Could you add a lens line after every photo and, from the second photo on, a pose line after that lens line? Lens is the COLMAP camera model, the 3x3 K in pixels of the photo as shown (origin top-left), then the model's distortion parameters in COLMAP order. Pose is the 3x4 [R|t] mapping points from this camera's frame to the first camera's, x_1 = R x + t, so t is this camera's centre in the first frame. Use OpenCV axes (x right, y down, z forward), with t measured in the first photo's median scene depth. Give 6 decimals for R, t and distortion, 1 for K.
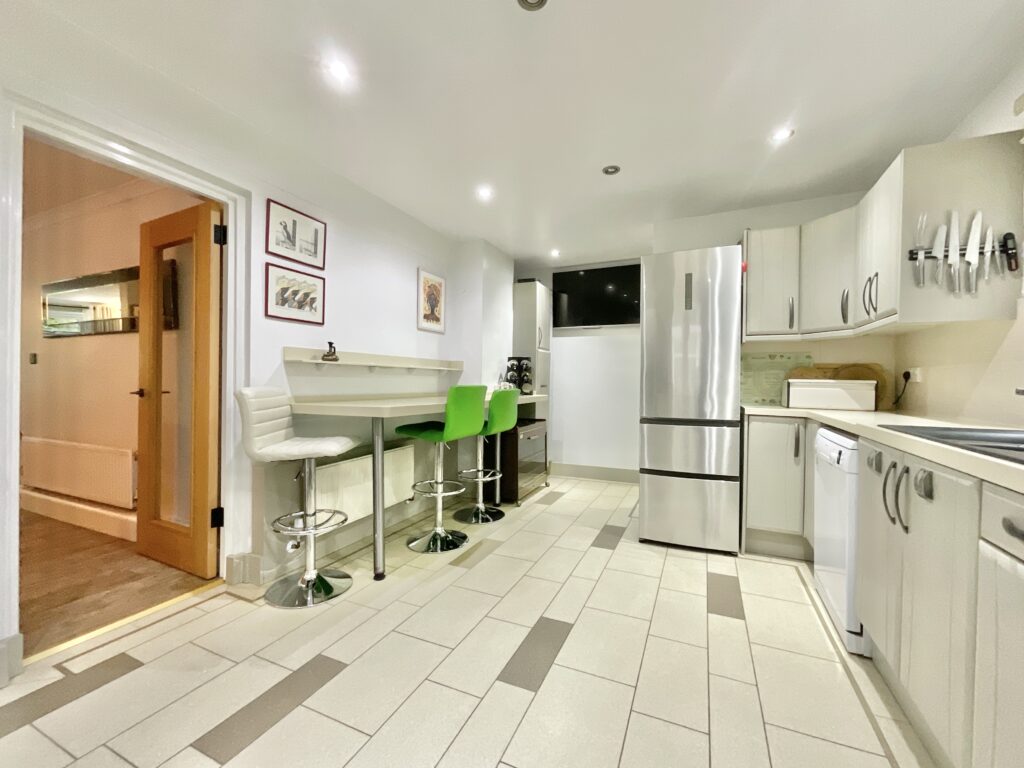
lens RADIAL K [[420.3, 0, 504.1], [0, 420.3, 385.0], [0, 0, 1]] dist [-0.001173, 0.000110]
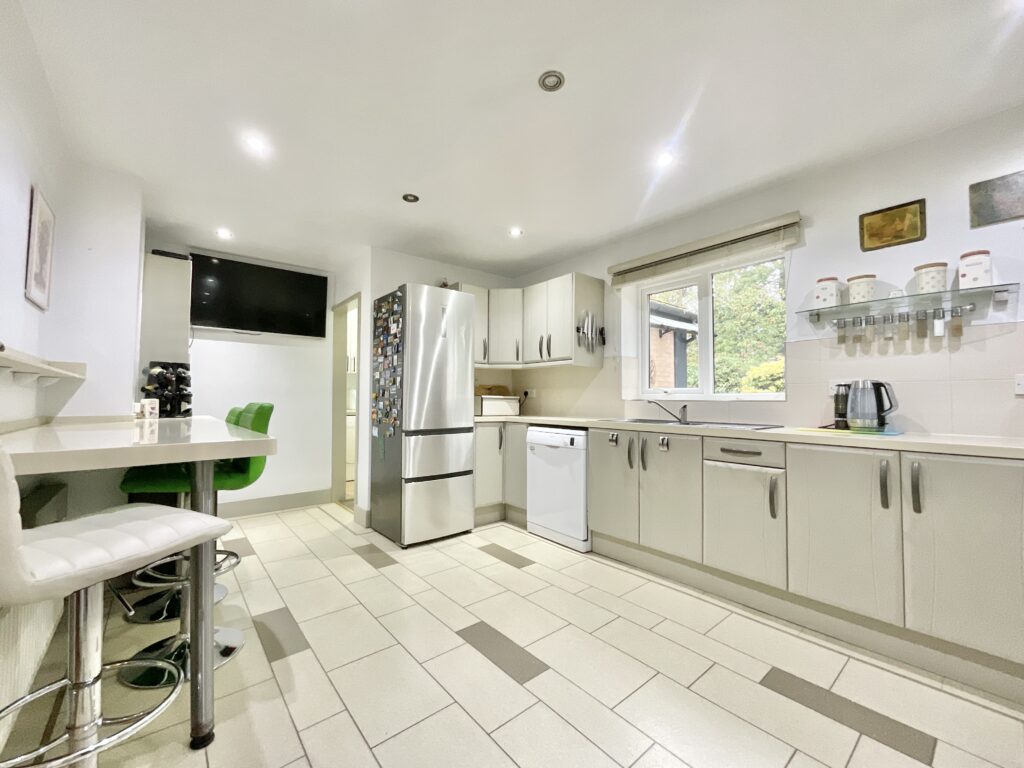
lens RADIAL K [[420.3, 0, 504.1], [0, 420.3, 385.0], [0, 0, 1]] dist [-0.001173, 0.000110]
pose [[0.440094, 0.023505, 0.897644, -0.594819], [0.008176, 0.999511, -0.030181, -0.006438], [-0.897914, 0.020622, 0.439687, 0.338978]]
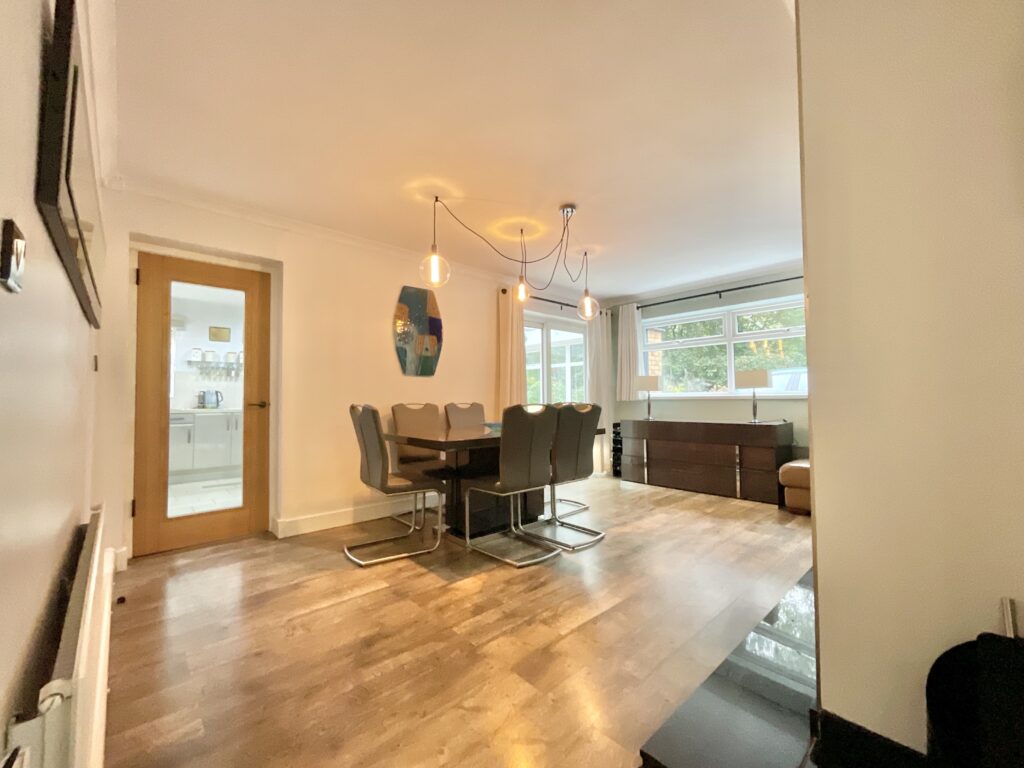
lens RADIAL K [[420.3, 0, 504.1], [0, 420.3, 385.0], [0, 0, 1]] dist [-0.001173, 0.000110]
pose [[-0.917603, 0.005987, 0.397452, -1.626657], [-0.002100, 0.999800, -0.019909, -0.017582], [-0.397492, -0.019103, -0.917407, 1.277182]]
